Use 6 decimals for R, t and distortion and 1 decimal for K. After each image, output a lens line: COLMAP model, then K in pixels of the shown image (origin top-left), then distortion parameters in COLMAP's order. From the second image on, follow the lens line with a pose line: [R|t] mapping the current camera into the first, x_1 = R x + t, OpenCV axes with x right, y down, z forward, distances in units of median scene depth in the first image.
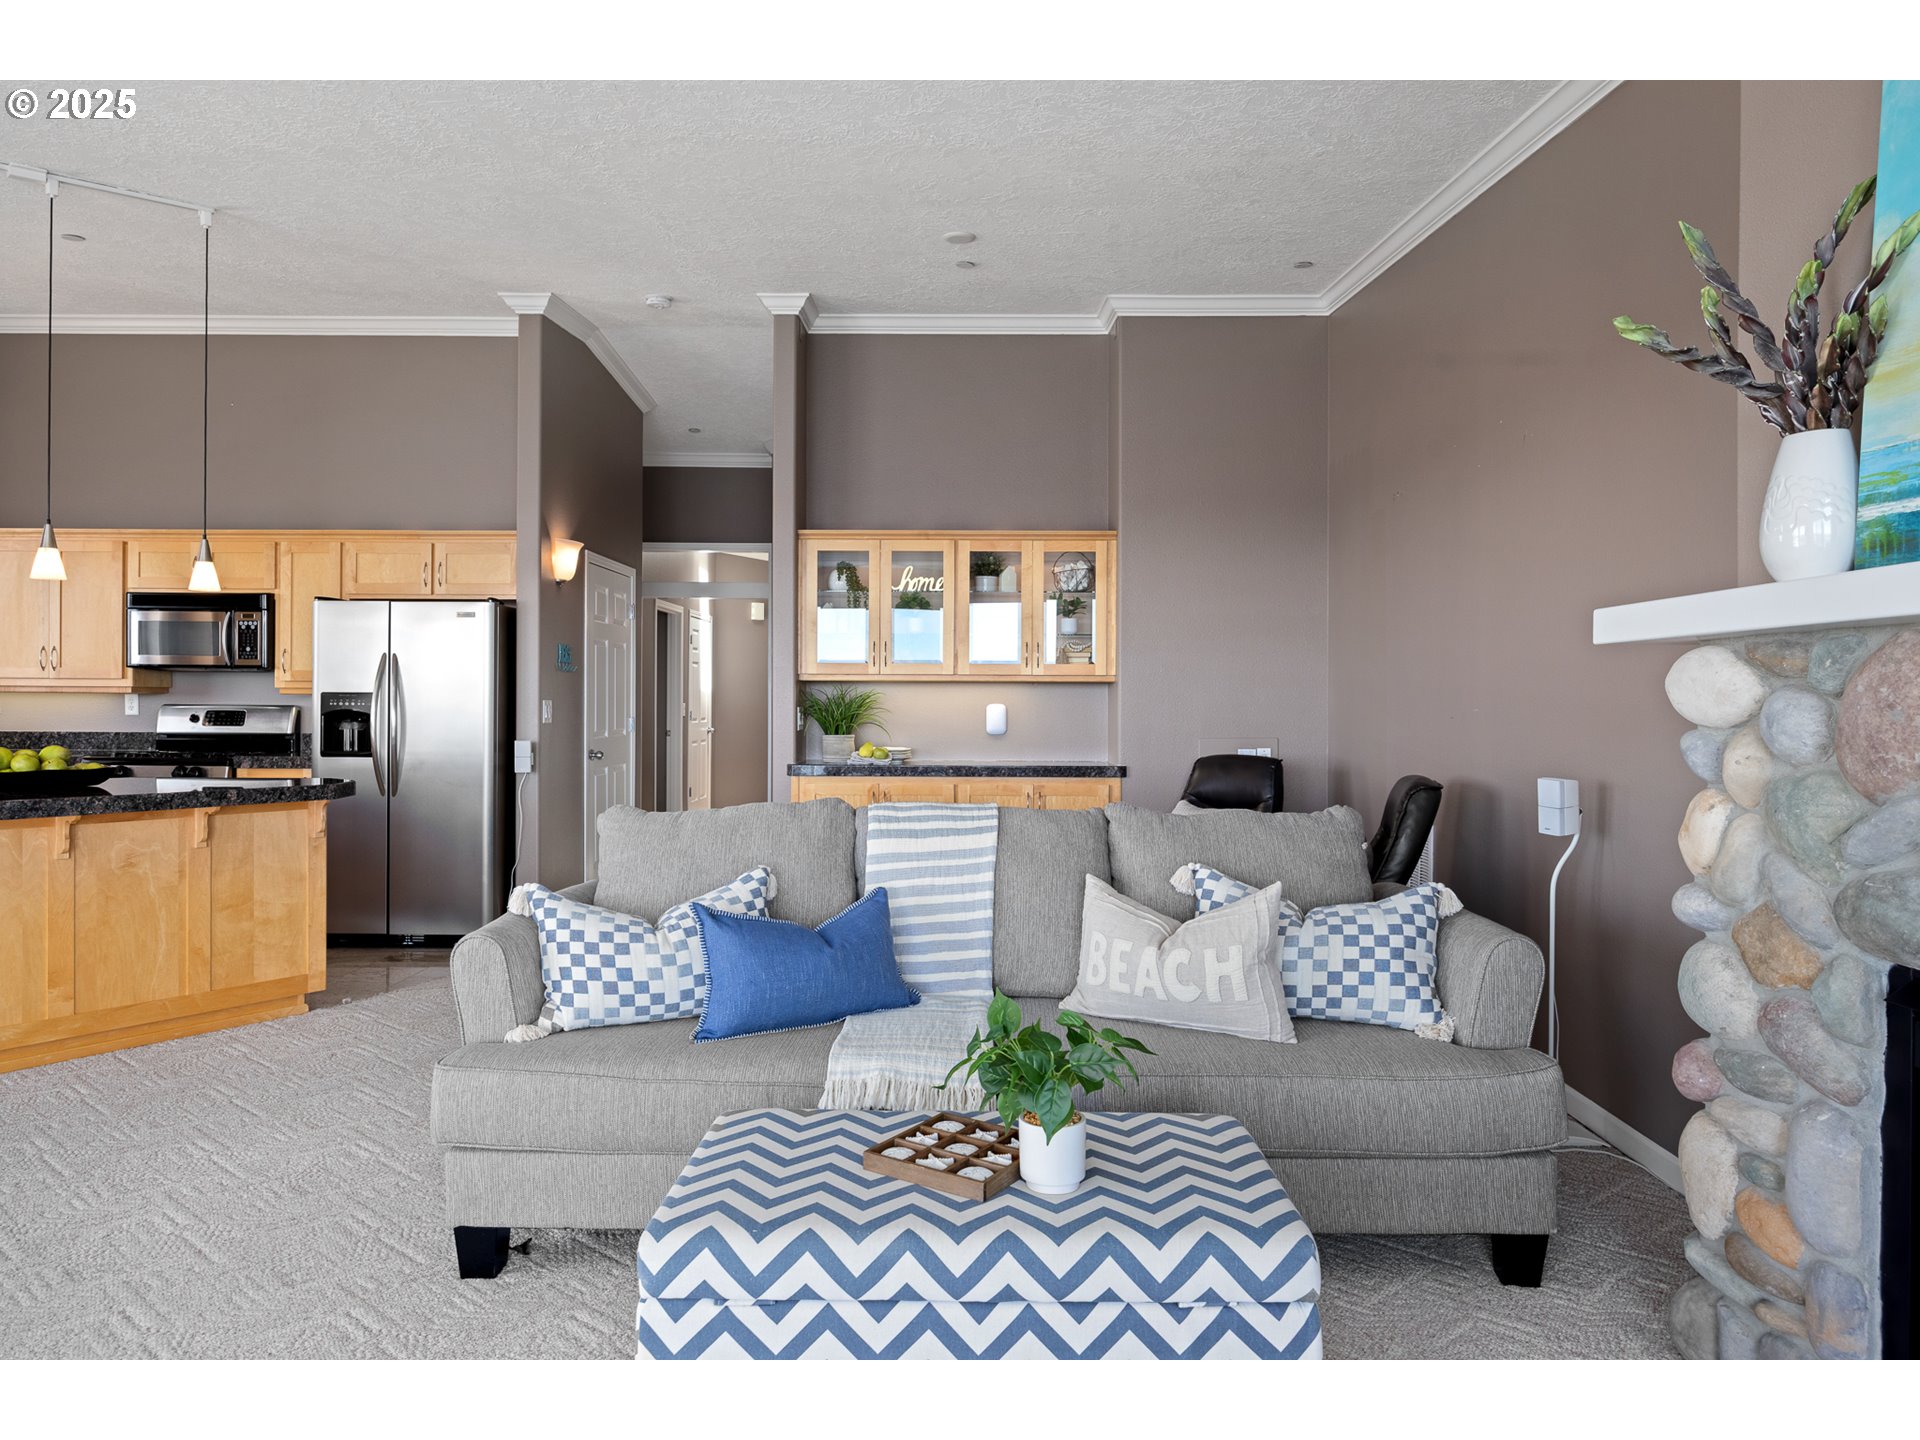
lens RADIAL K [[1353.8, 0, 960.0], [0, 1353.8, 720.0], [0, 0, 1]] dist [0.005441, 0.003310]
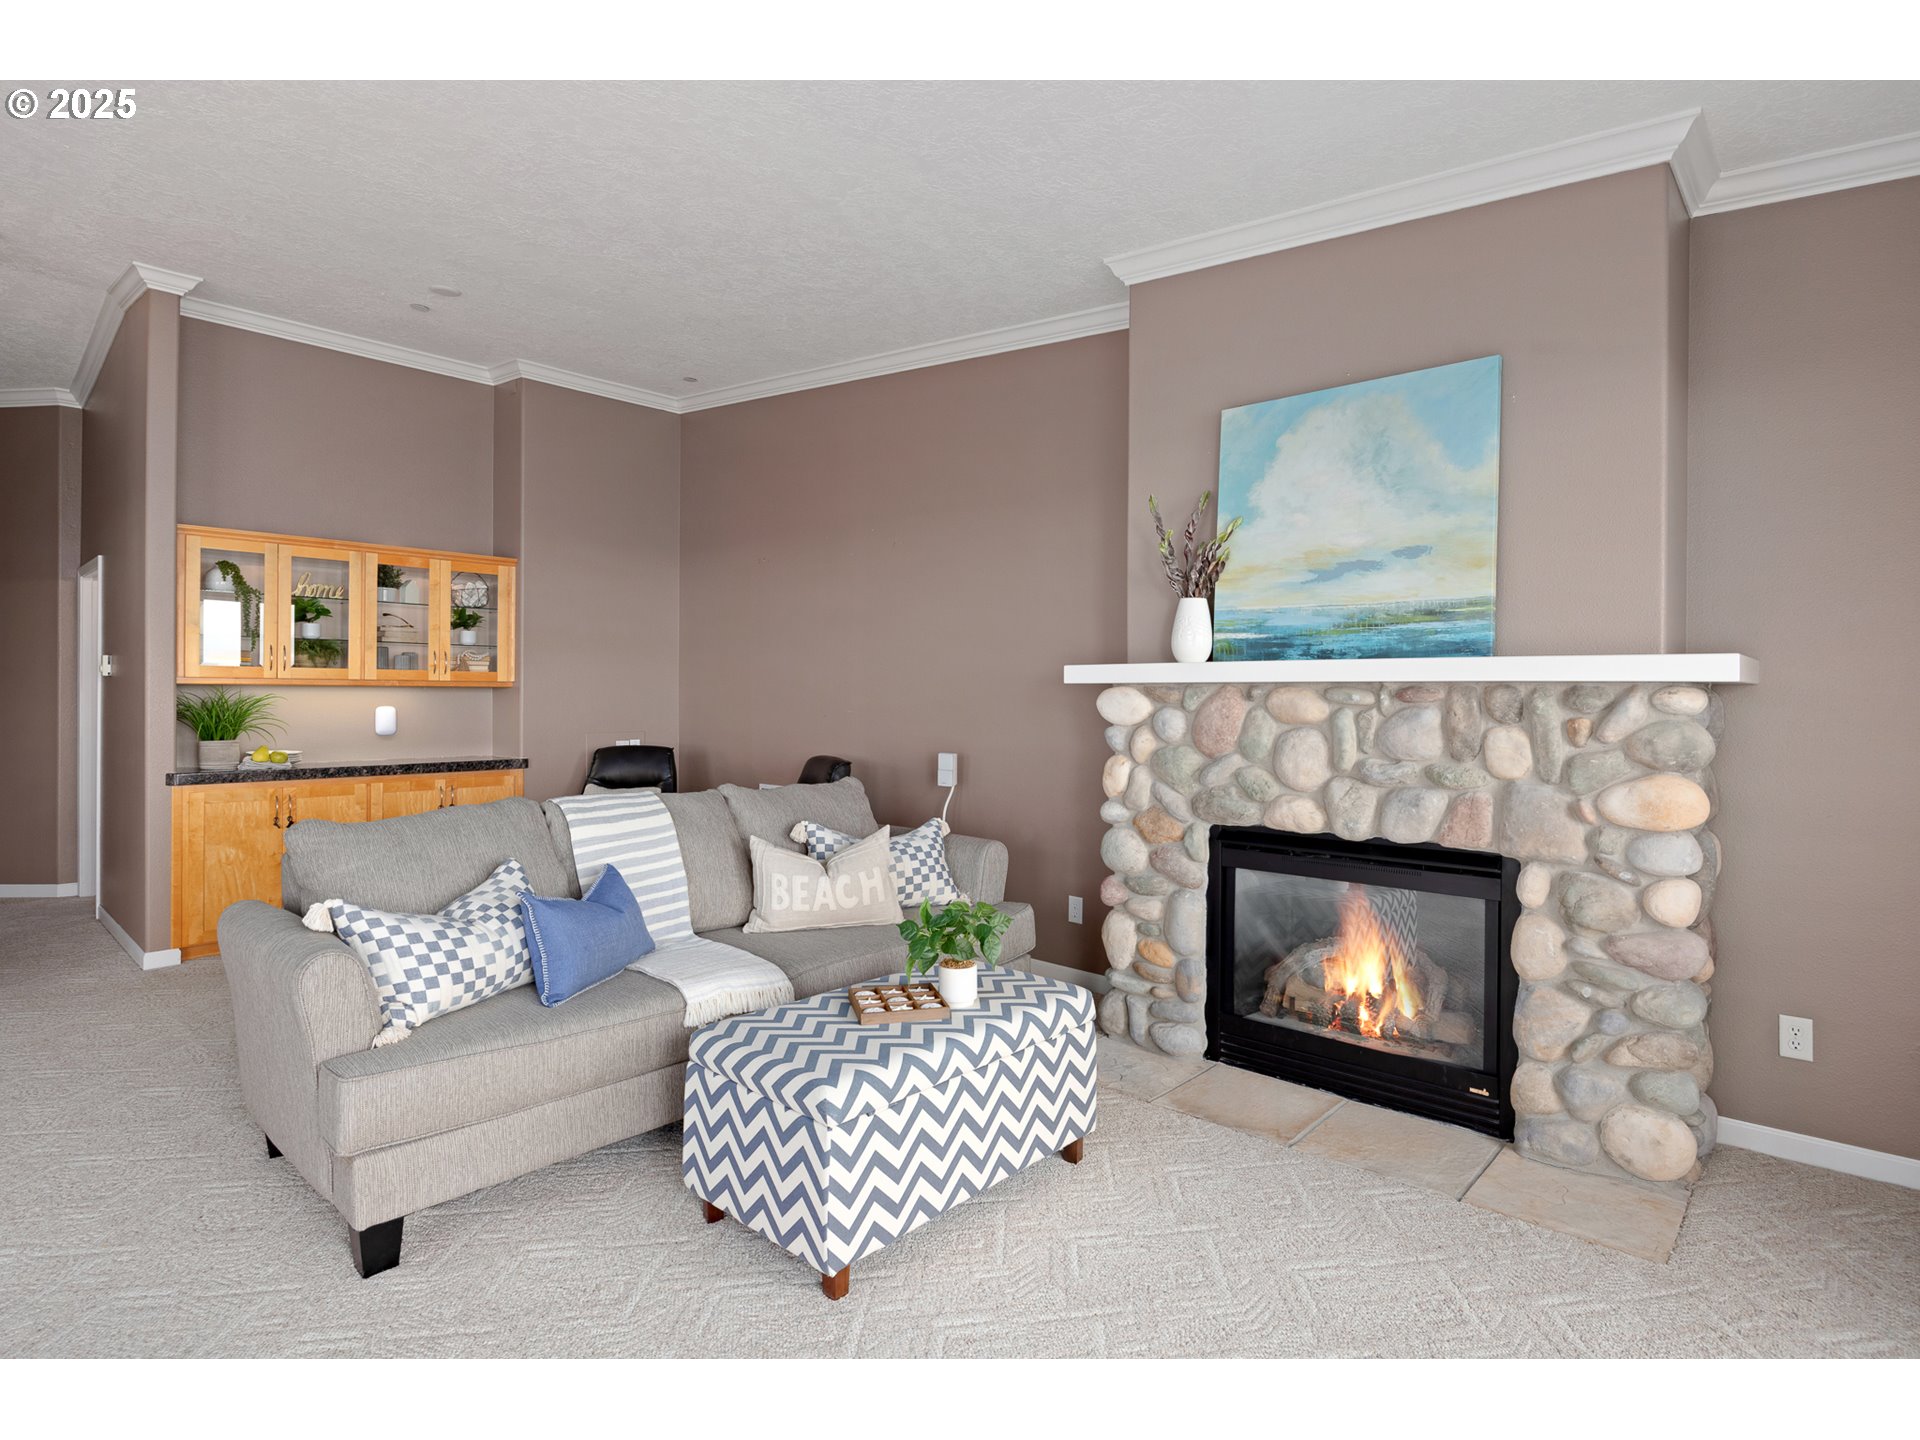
lens RADIAL K [[1454.3, 0, 913.8], [0, 1454.3, 693.7], [0, 0, 1]] dist [0.002346, 0.001809]
pose [[0.540482, -0.009200, 0.841305, -1.118686], [0.003567, 0.999956, 0.008644, -0.047483], [-0.841348, -0.001671, 0.540491, 0.041896]]
